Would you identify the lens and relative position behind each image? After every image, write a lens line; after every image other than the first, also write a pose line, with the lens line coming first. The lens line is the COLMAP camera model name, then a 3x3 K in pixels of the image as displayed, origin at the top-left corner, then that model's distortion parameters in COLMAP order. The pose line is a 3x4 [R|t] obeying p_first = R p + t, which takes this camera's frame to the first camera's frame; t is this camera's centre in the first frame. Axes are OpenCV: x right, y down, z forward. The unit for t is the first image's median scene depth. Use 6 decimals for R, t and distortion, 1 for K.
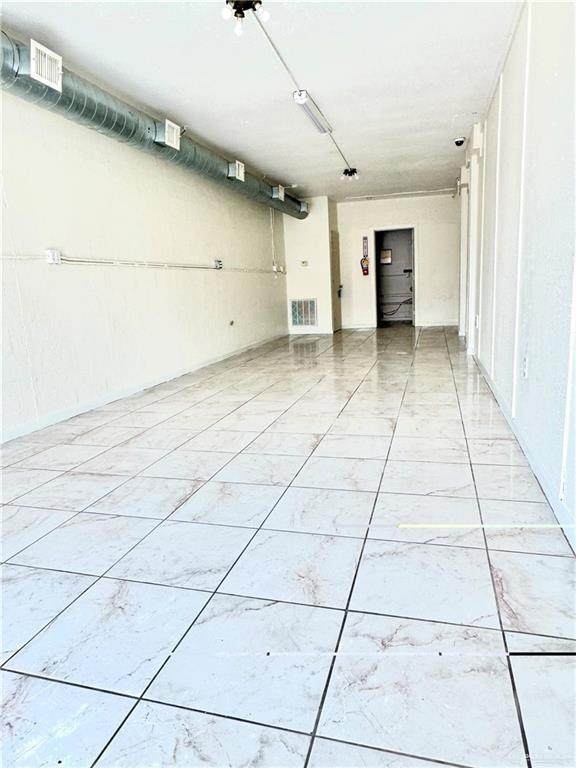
lens RADIAL K [[494.8, 0, 287.9], [0, 494.8, 384.0], [0, 0, 1]] dist [-0.003477, 0.004682]
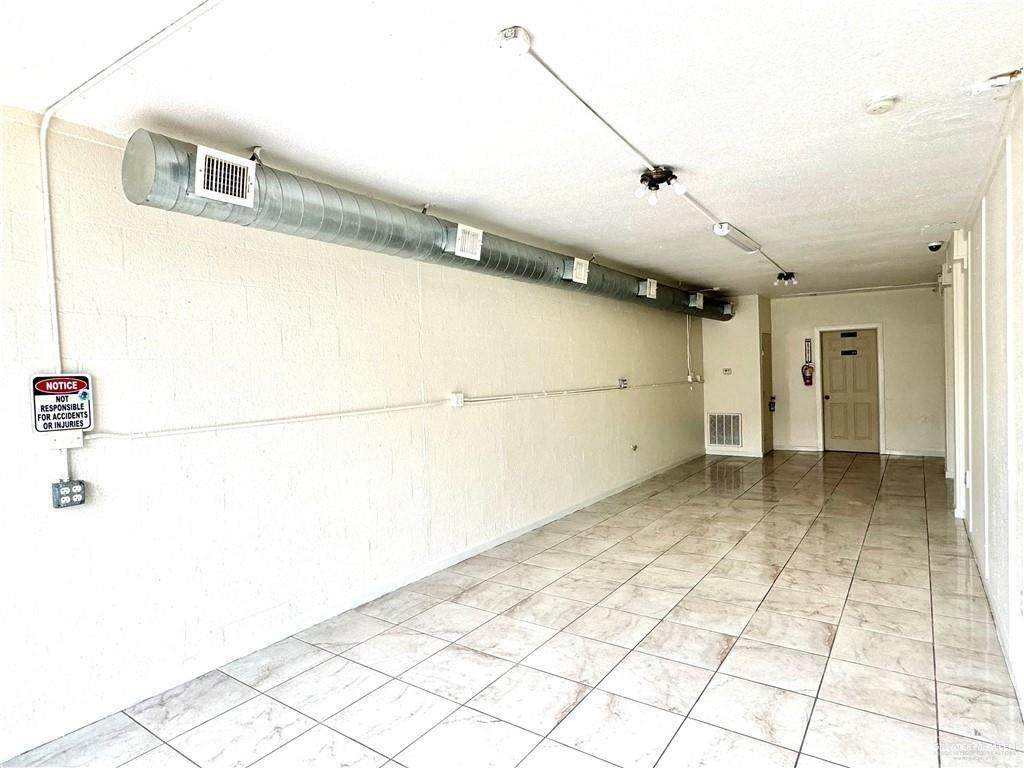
lens RADIAL K [[584.7, 0, 514.2], [0, 584.7, 384.8], [0, 0, 1]] dist [0.000996, 0.002772]
pose [[0.947973, 0.028851, -0.317039, 0.012867], [-0.077815, 0.986676, -0.142883, -0.109995], [0.308693, 0.160120, 0.937588, -0.080173]]
